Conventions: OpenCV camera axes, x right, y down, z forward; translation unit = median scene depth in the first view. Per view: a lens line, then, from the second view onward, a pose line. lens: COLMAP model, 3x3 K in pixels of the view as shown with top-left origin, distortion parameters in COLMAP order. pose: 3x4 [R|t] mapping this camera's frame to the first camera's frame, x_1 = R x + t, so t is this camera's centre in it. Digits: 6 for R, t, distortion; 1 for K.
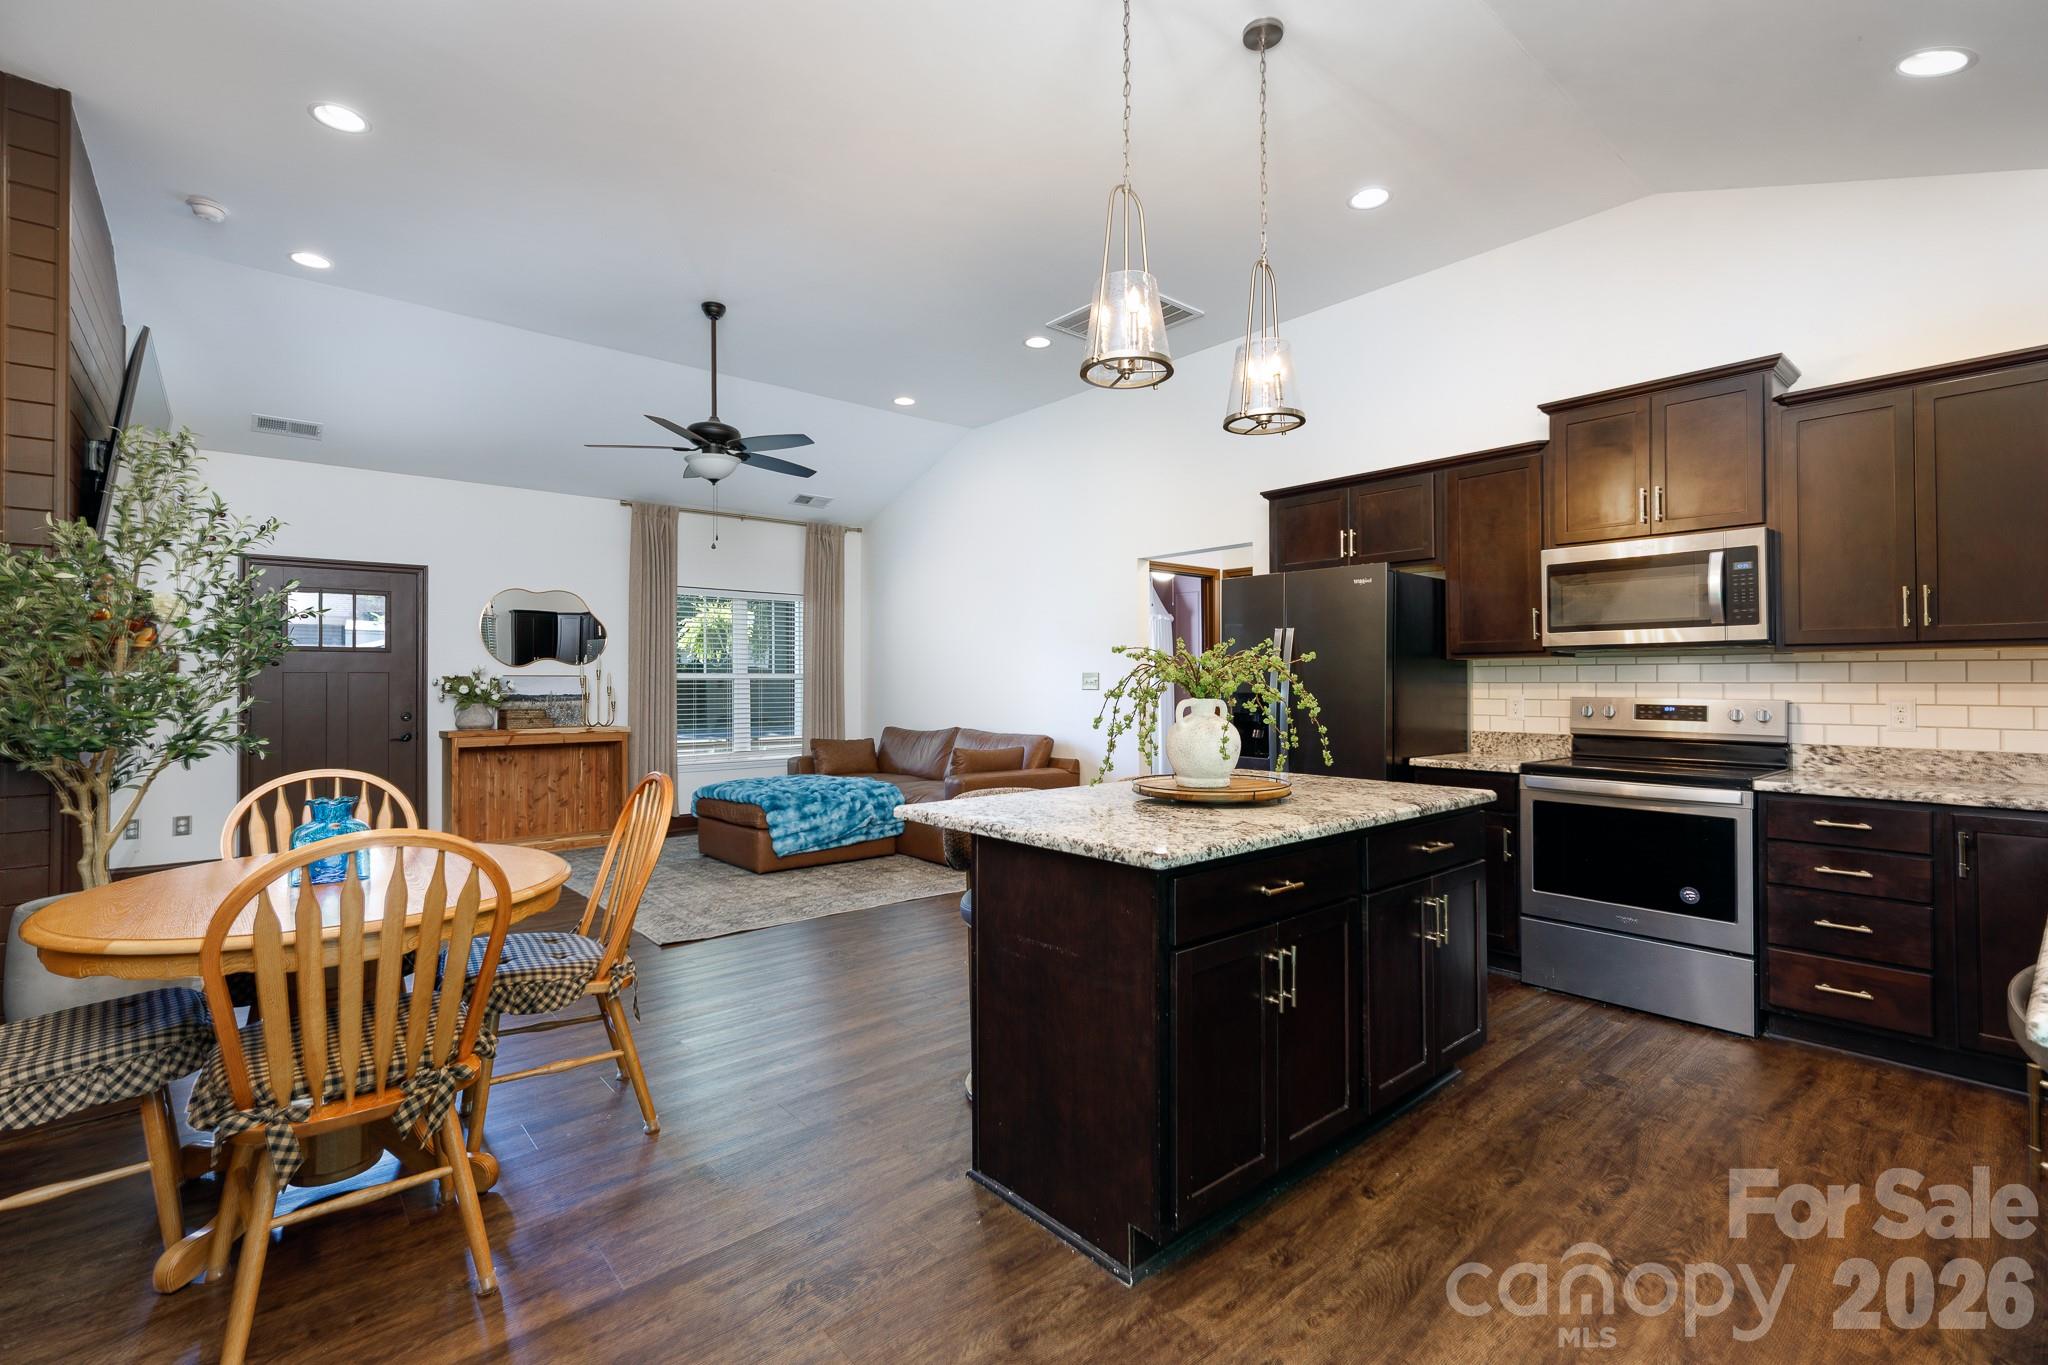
lens RADIAL K [[915.0, 0, 1027.4], [0, 915.0, 673.3], [0, 0, 1]] dist [0.006439, -0.000466]
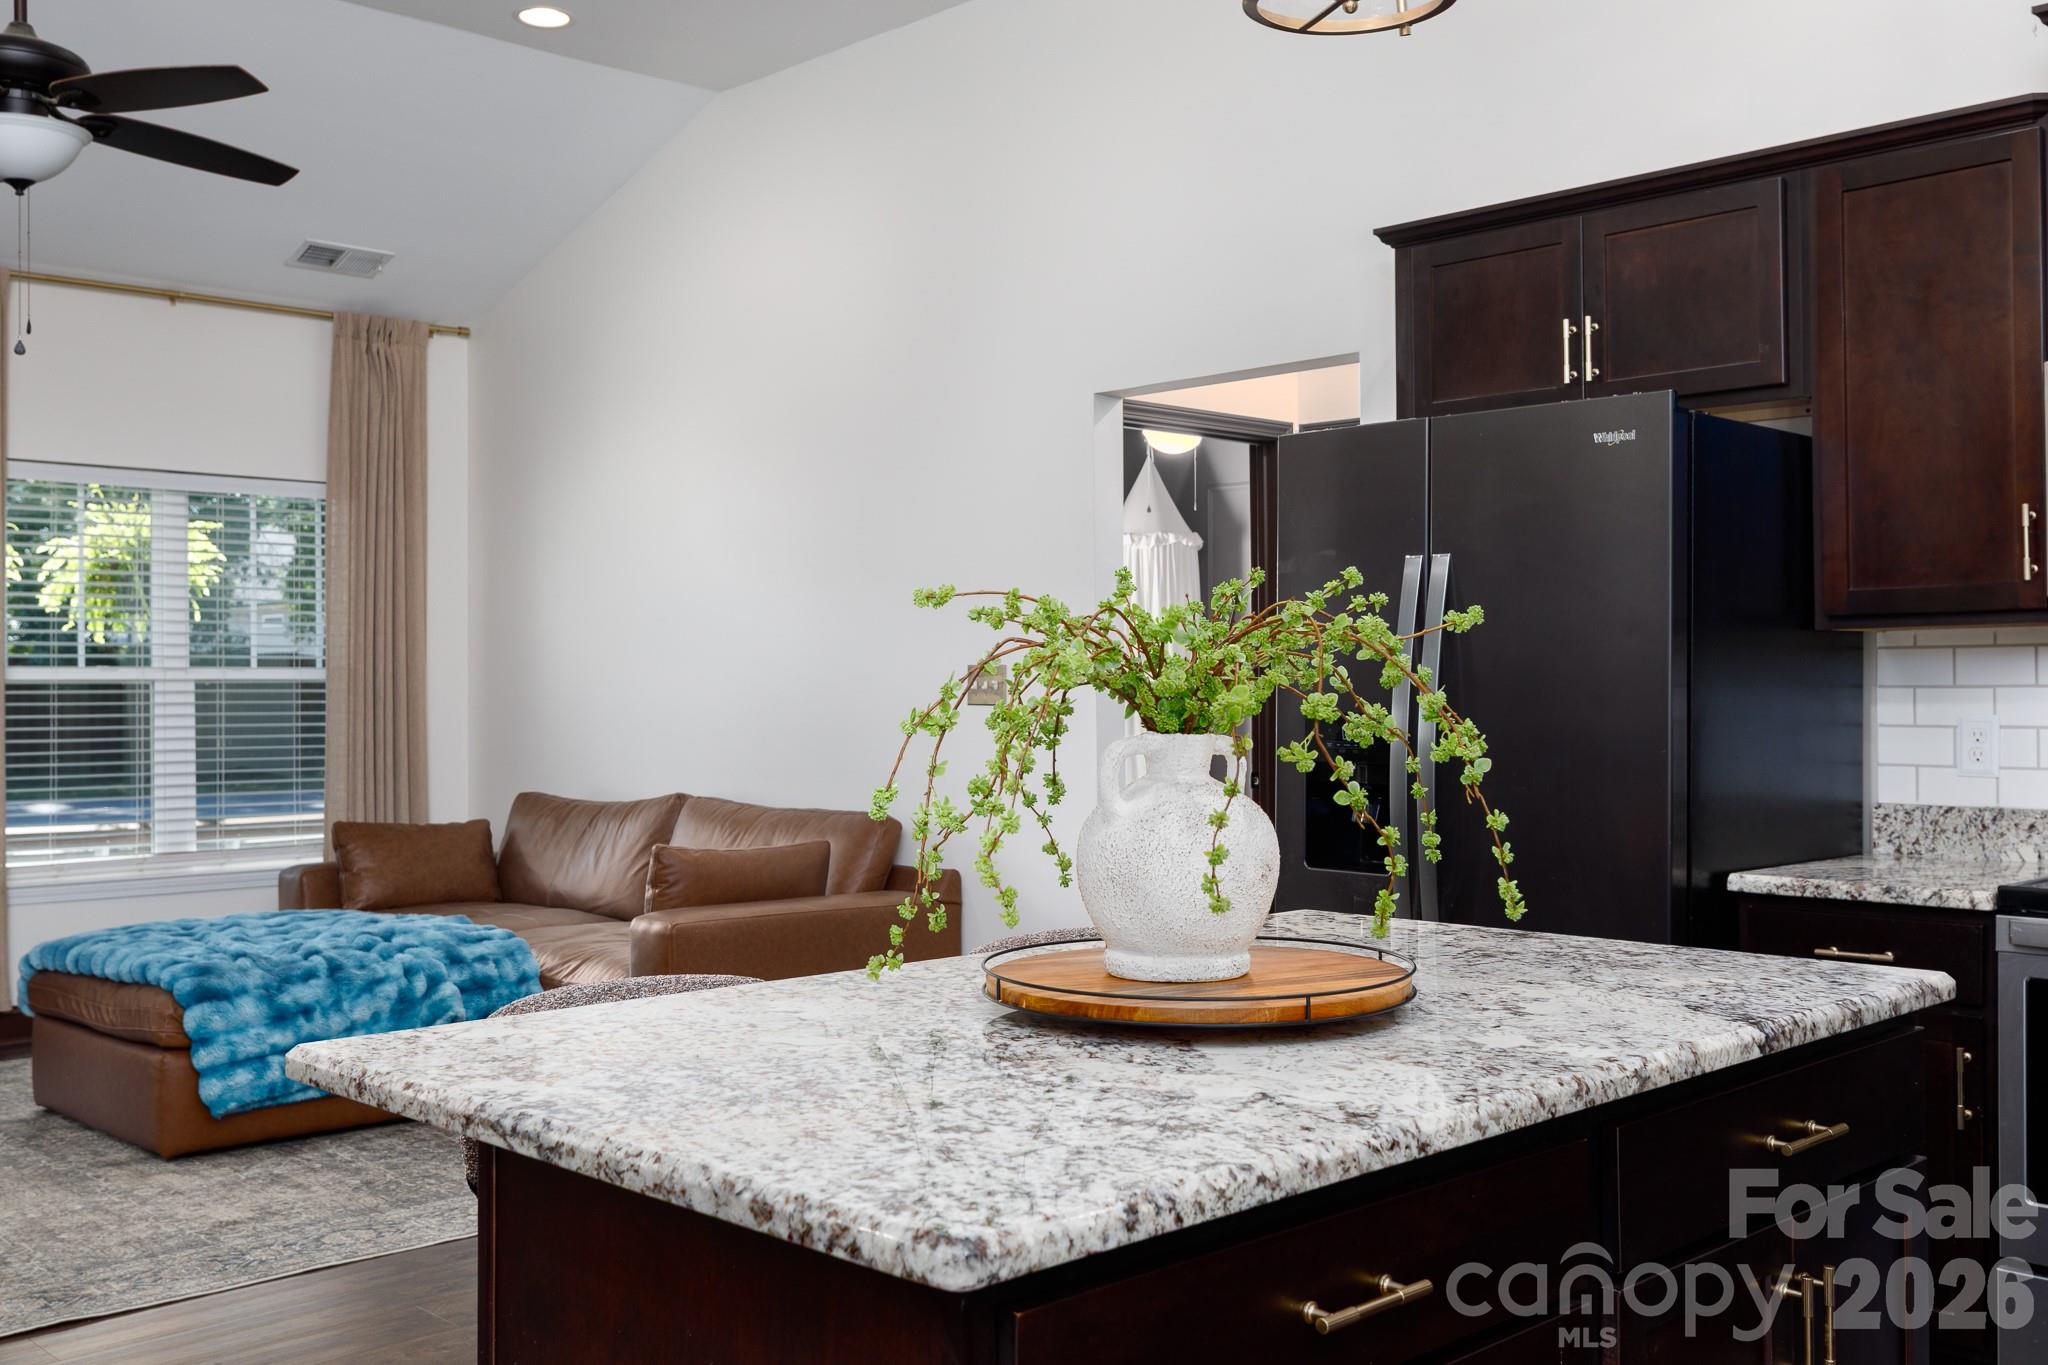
lens RADIAL K [[1970.8, 0, 1025.9], [0, 1970.8, 671.4], [0, 0, 1]] dist [-0.001080, 0.020273]
pose [[0.998402, -0.001366, 0.056490, 0.058920], [0.001243, 0.999997, 0.002211, 0.000746], [-0.056493, -0.002137, 0.998401, 0.149385]]
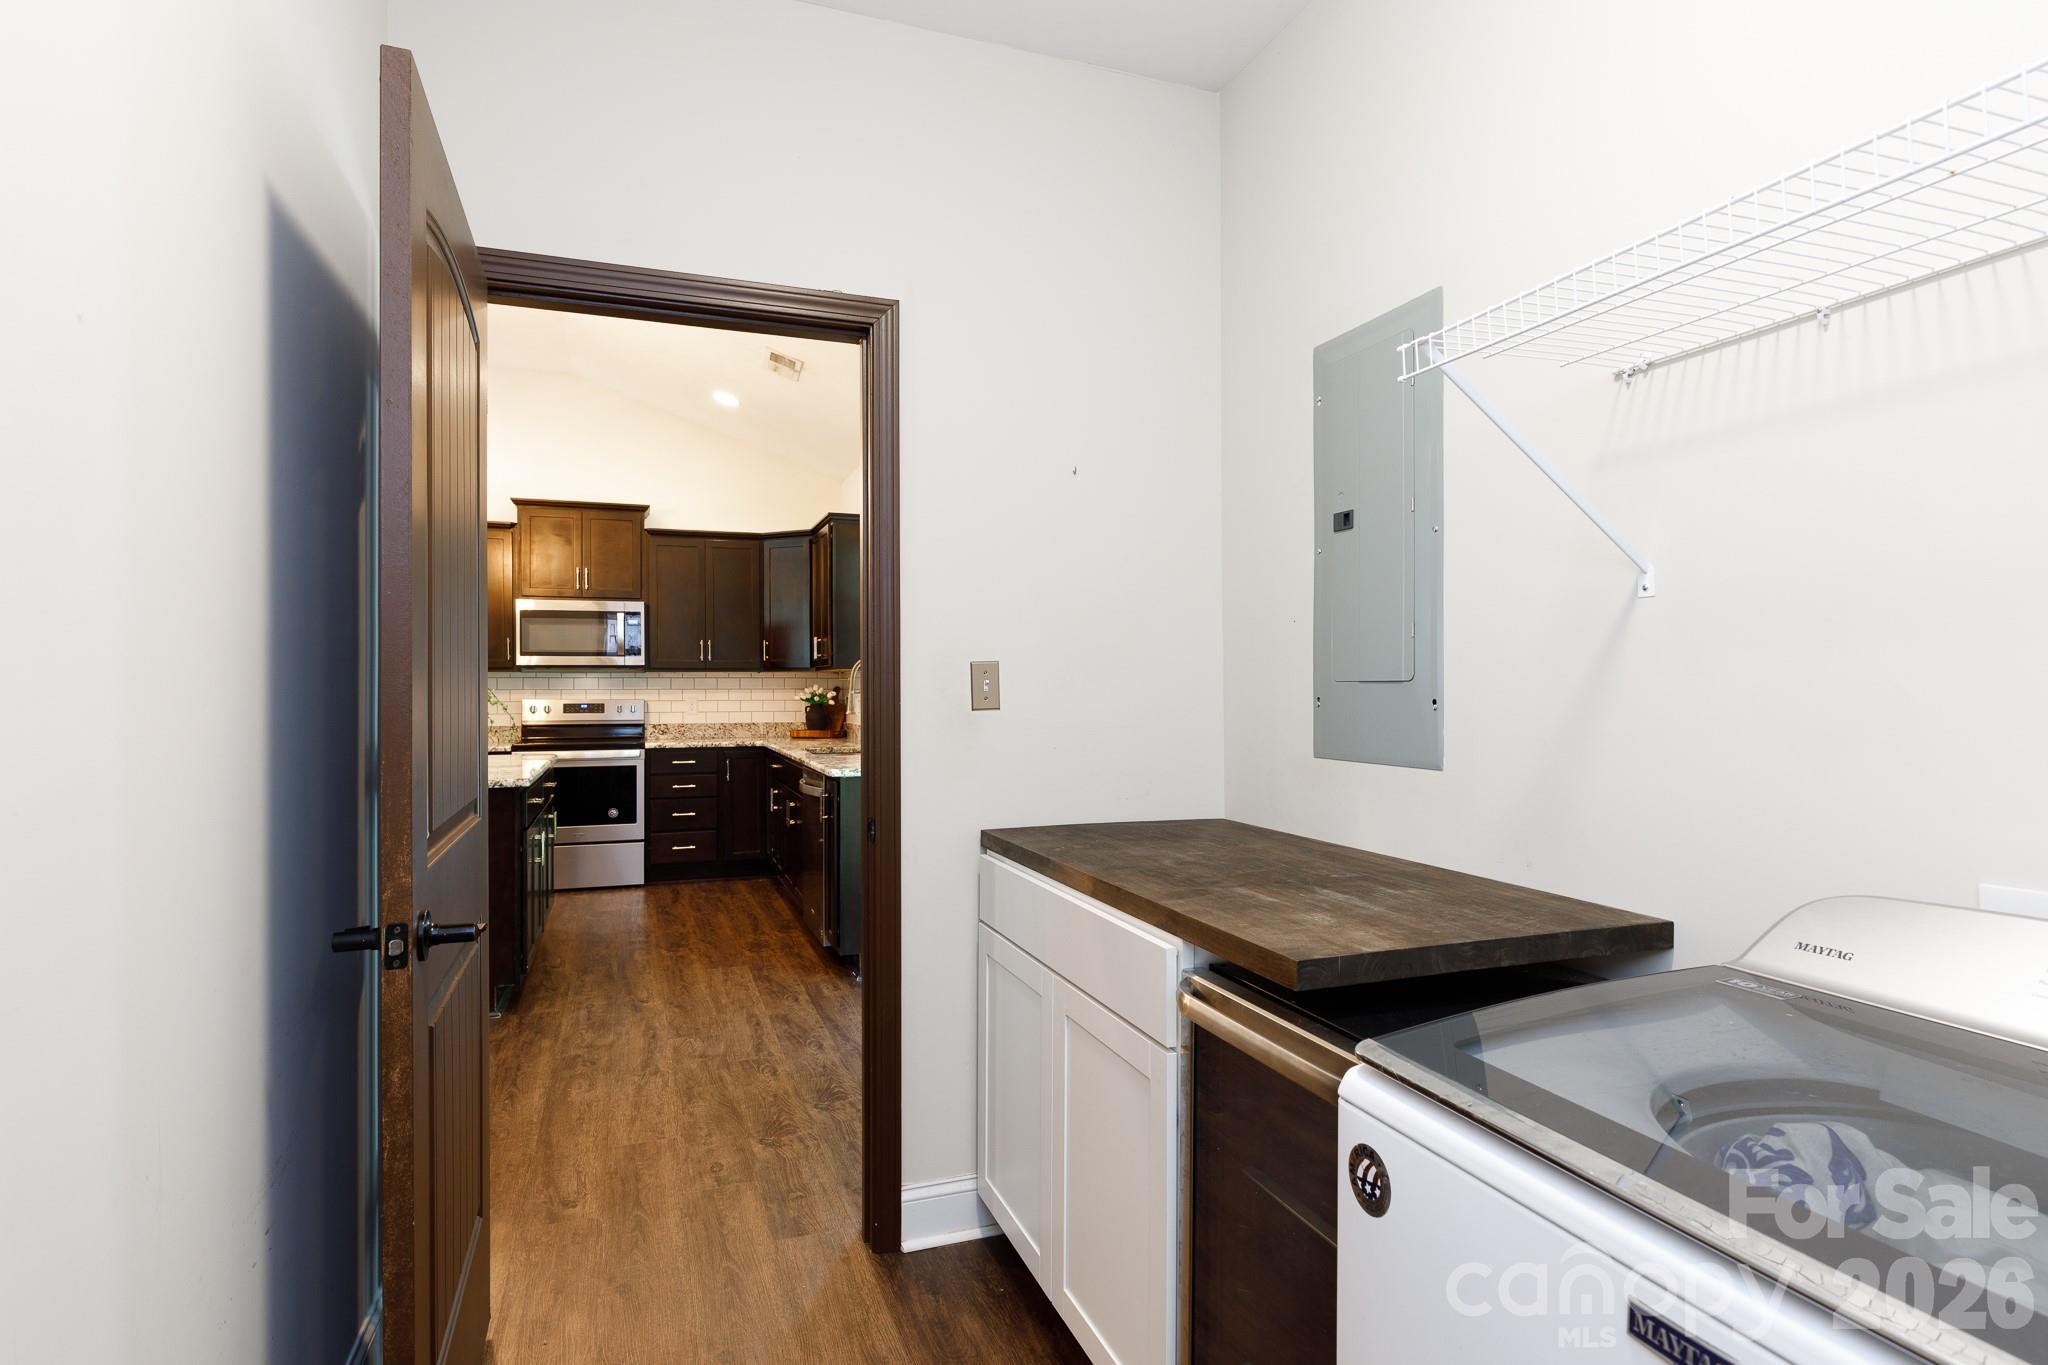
lens RADIAL K [[1065.2, 0, 1024.0], [0, 1065.2, 682.5], [0, 0, 1]] dist [0.000839, 0.000243]
pose [[0.357943, 0.004308, 0.933734, -0.729369], [-0.006154, 0.999979, -0.002254, -0.002378], [-0.933723, -0.004940, 0.357962, -0.362145]]
